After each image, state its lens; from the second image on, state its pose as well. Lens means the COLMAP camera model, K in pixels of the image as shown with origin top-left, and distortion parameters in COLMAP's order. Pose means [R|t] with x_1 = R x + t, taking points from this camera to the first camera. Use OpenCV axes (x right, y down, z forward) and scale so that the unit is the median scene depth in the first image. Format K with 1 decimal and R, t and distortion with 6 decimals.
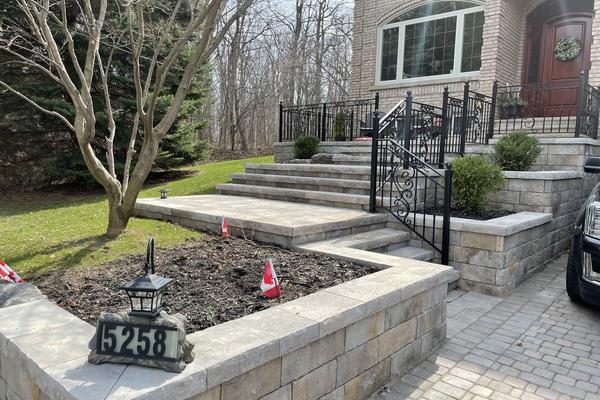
lens RADIAL K [[458.7, 0, 299.9], [0, 458.7, 201.7], [0, 0, 1]] dist [0.055950, -0.000137]
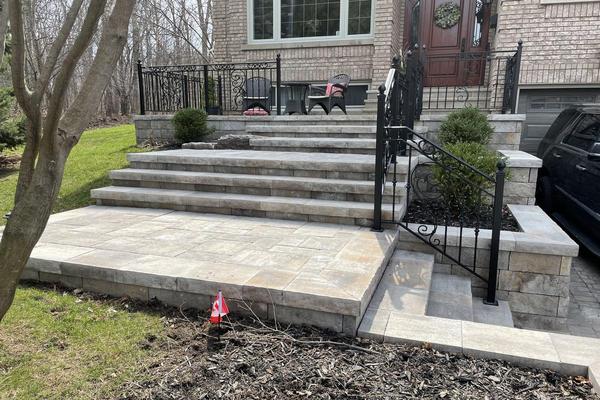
lens RADIAL K [[458.7, 0, 299.9], [0, 458.7, 201.7], [0, 0, 1]] dist [0.055950, -0.000137]
pose [[0.921298, -0.081233, 0.380278, -0.163945], [0.050243, 0.994607, 0.090738, -0.067563], [-0.385598, -0.064490, 0.920411, 0.296550]]
